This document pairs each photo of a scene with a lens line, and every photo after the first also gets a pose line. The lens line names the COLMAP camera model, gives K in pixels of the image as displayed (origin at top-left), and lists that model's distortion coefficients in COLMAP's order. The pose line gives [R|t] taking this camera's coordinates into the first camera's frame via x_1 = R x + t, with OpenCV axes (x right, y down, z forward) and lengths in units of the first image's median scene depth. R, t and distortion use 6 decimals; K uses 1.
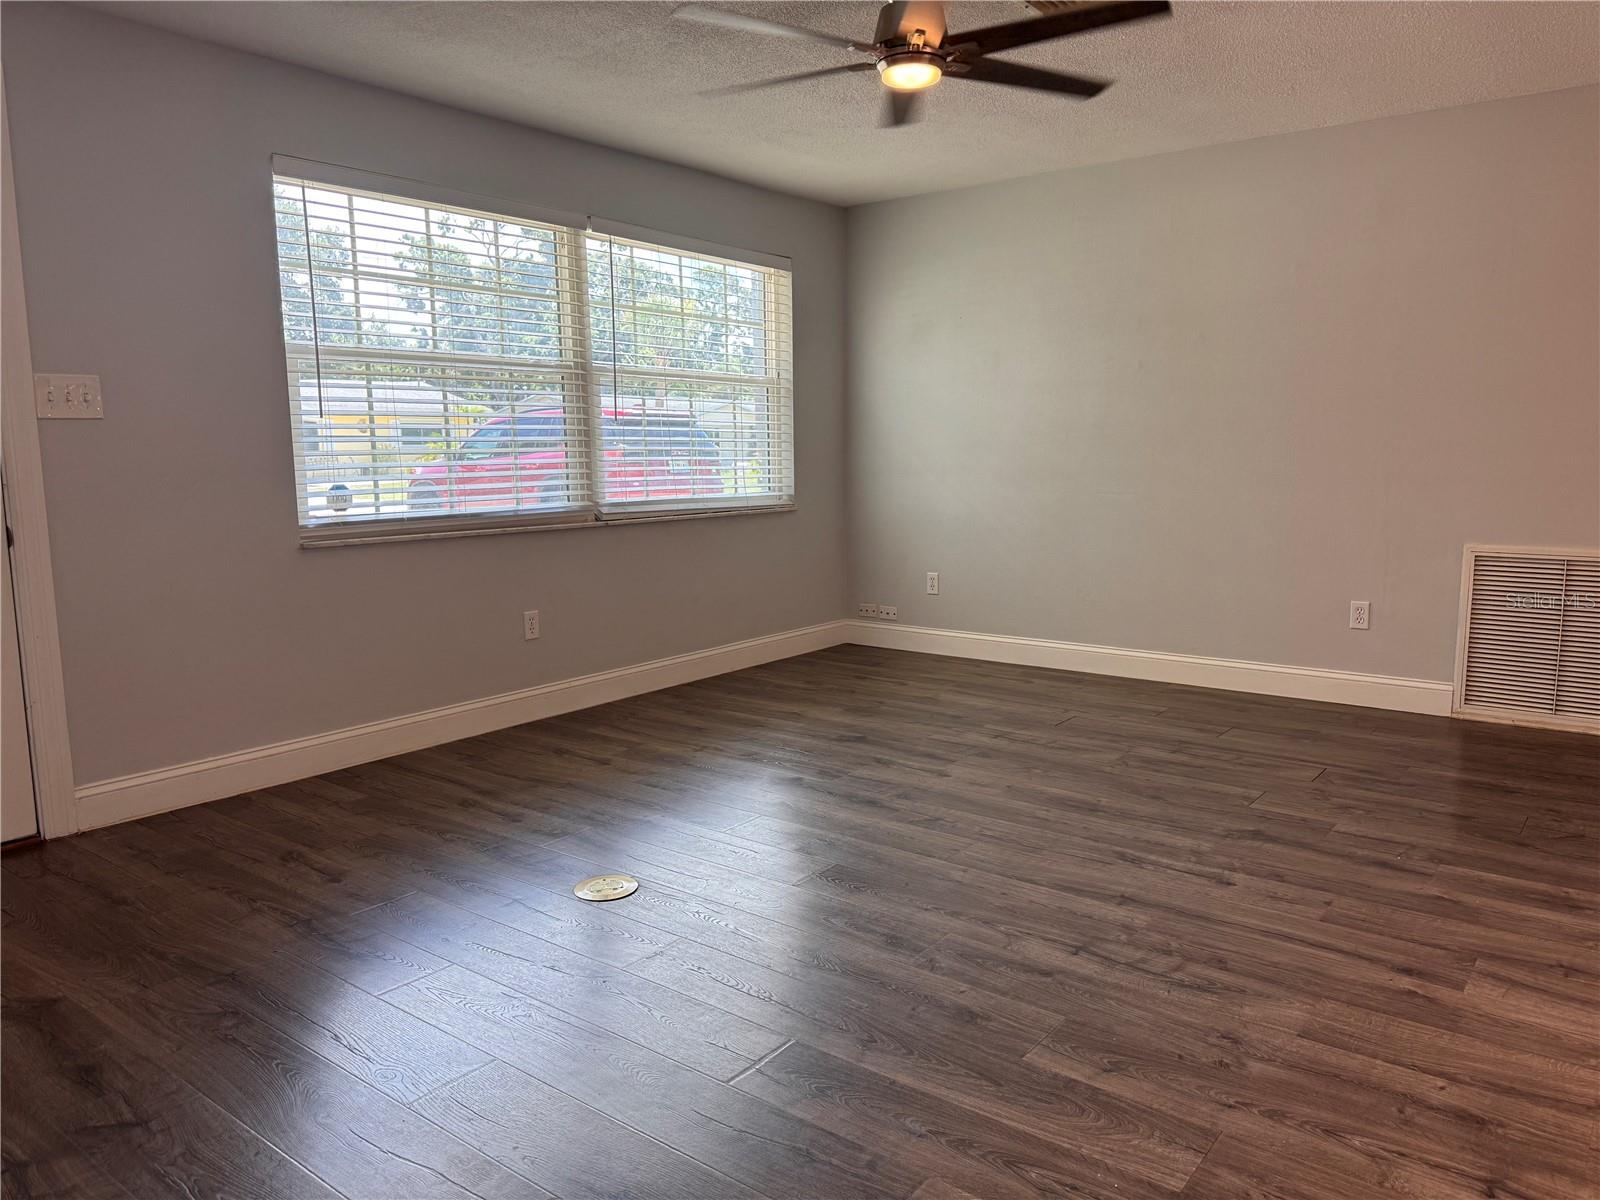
lens RADIAL K [[1144.9, 0, 803.9], [0, 1144.9, 596.9], [0, 0, 1]] dist [0.050422, -0.044952]
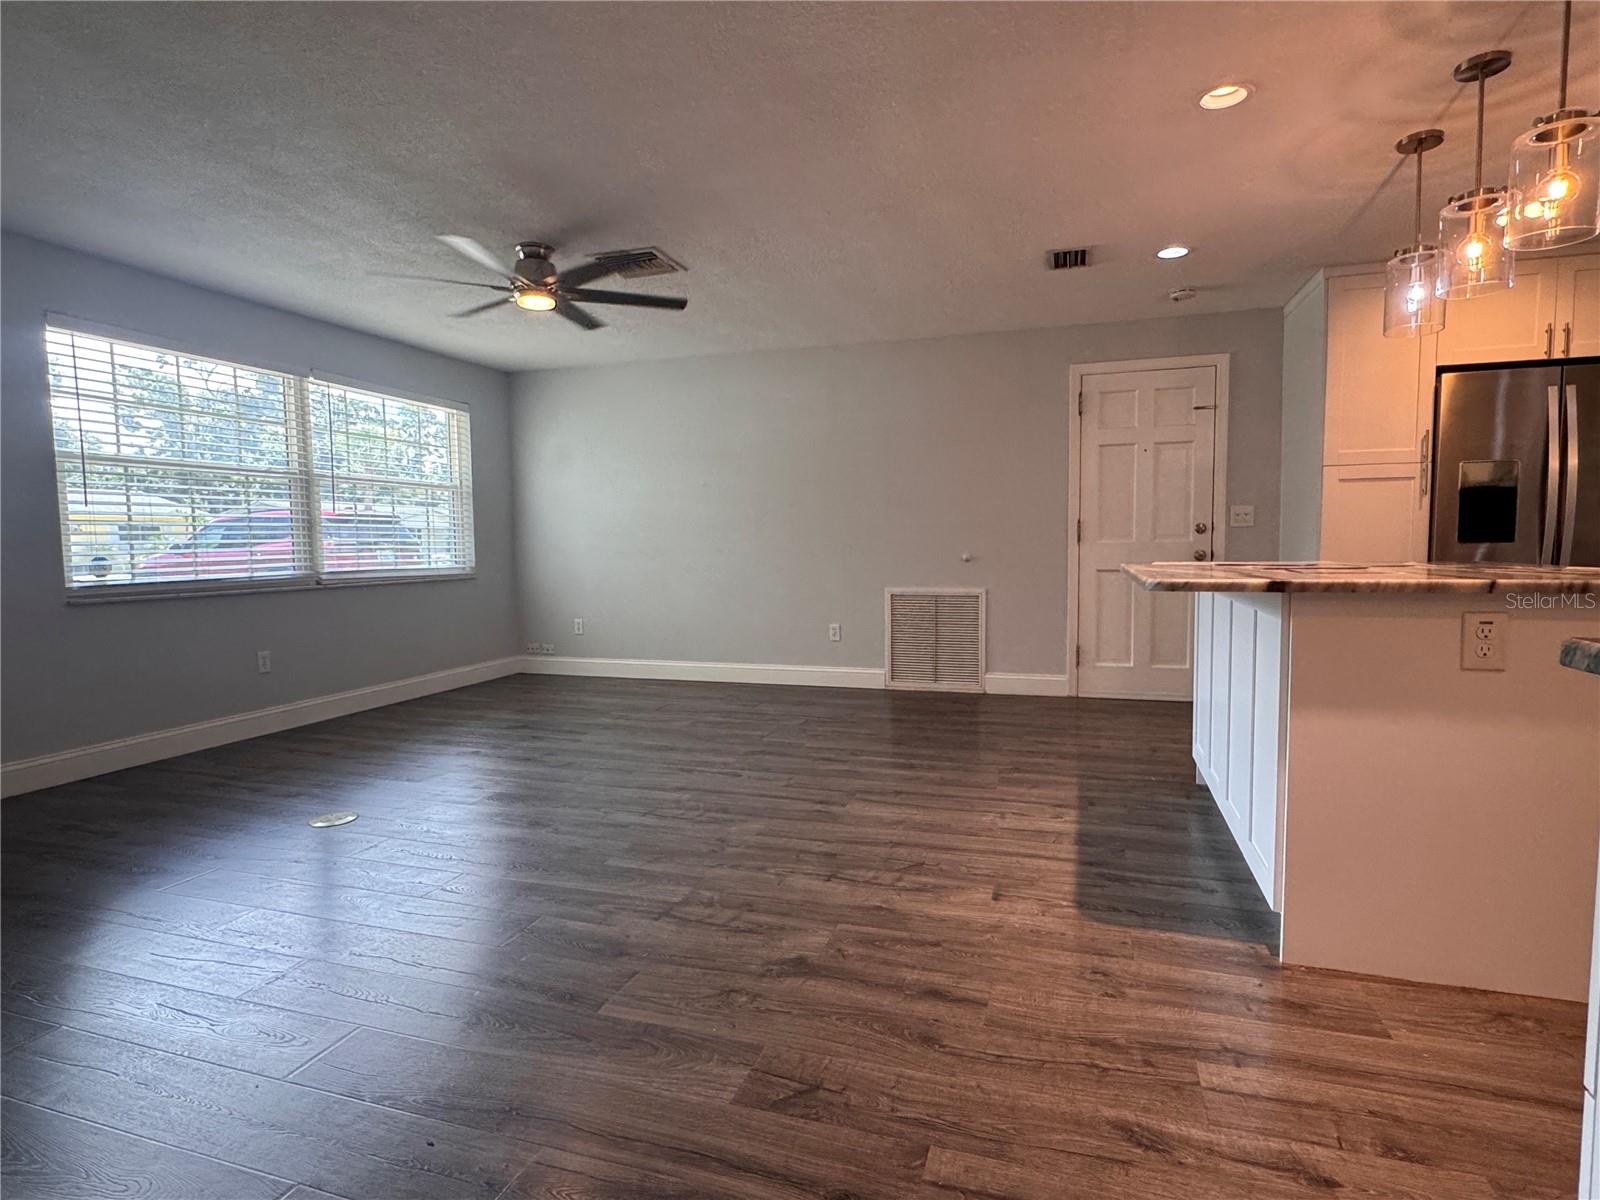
lens RADIAL K [[854.2, 0, 797.2], [0, 854.2, 593.9], [0, 0, 1]] dist [0.005824, -0.000635]
pose [[0.942932, -0.023251, 0.332172, 0.023311], [0.047199, 0.996820, -0.064211, 0.047098], [-0.329622, 0.076225, 0.941031, -0.188432]]
